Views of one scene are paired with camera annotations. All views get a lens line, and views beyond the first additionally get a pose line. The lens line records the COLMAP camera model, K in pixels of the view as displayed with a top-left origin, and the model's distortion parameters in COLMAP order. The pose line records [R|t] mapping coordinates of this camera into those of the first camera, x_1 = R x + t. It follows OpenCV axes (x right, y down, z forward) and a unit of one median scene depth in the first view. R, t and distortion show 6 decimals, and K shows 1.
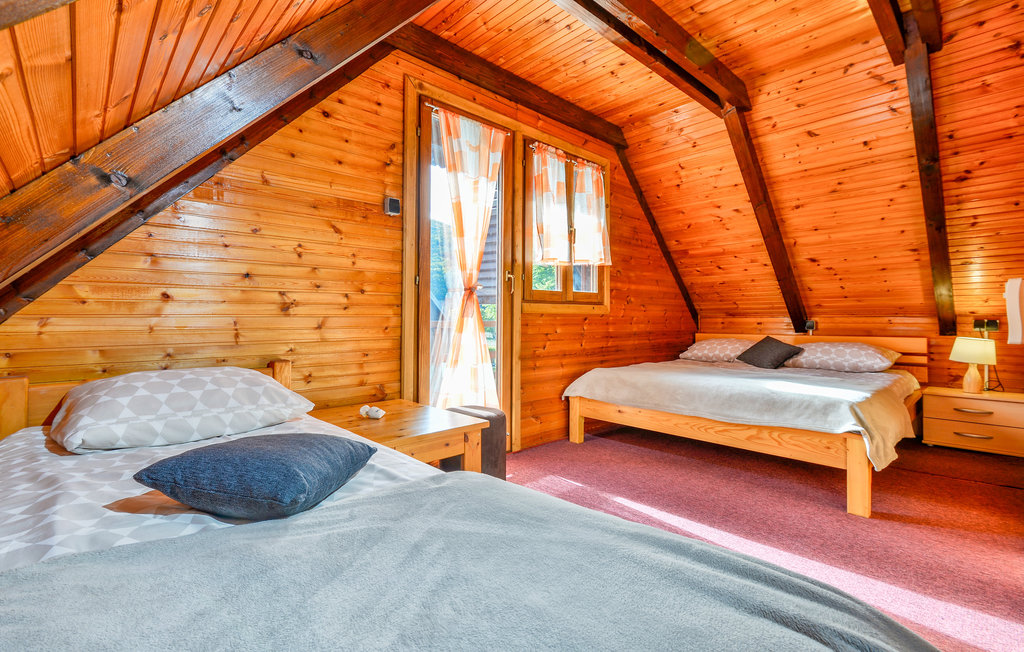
lens RADIAL K [[445.9, 0, 515.6], [0, 445.9, 317.3], [0, 0, 1]] dist [0.007309, -0.006434]
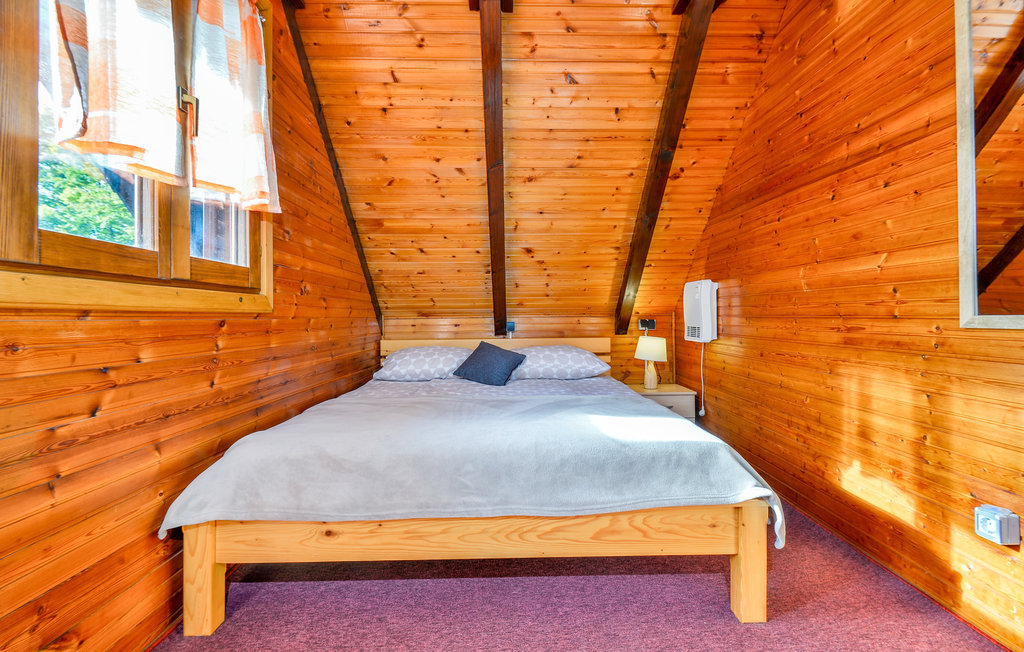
lens RADIAL K [[445.9, 0, 515.6], [0, 445.9, 317.3], [0, 0, 1]] dist [0.007309, -0.006434]
pose [[0.684456, -0.002920, 0.729049, 0.033813], [0.003994, 0.999992, 0.000256, -0.001219], [-0.729044, 0.002737, 0.684462, 0.491300]]
